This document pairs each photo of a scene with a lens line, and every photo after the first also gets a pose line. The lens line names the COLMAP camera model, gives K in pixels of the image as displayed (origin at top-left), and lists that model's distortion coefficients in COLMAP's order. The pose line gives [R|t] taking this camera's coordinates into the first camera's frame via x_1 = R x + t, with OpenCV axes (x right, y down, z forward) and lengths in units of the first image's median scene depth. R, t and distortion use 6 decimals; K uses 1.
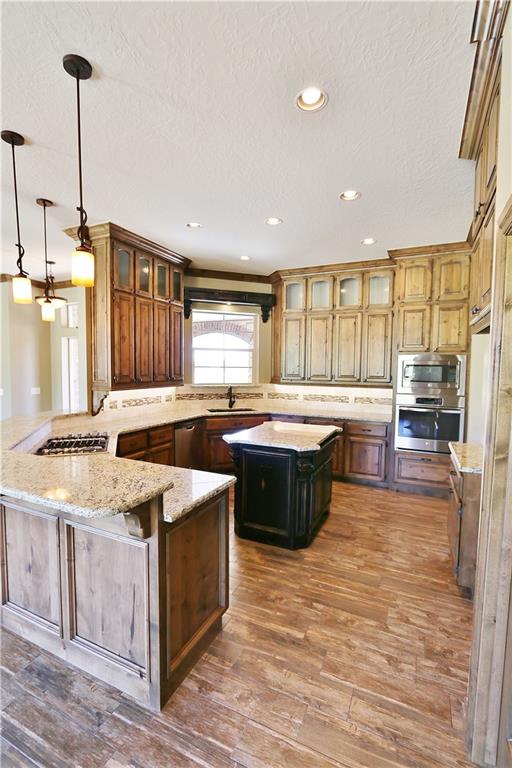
lens RADIAL K [[352.8, 0, 256.3], [0, 352.8, 385.3], [0, 0, 1]] dist [-0.001236, -0.000035]
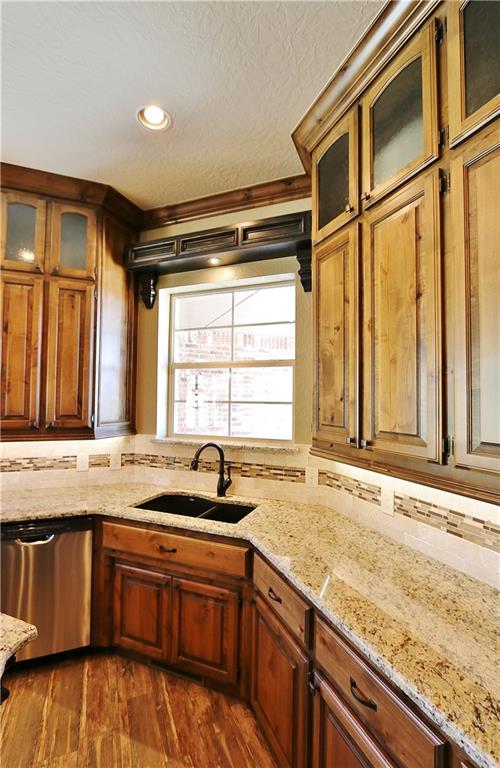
lens RADIAL K [[360.0, 0, 249.6], [0, 360.0, 388.2], [0, 0, 1]] dist [0.002600, 0.000113]
pose [[0.738600, -0.022938, -0.673753, 0.260330], [-0.042856, 0.995802, -0.080883, -0.034161], [0.672780, 0.088615, 0.734517, 0.699317]]
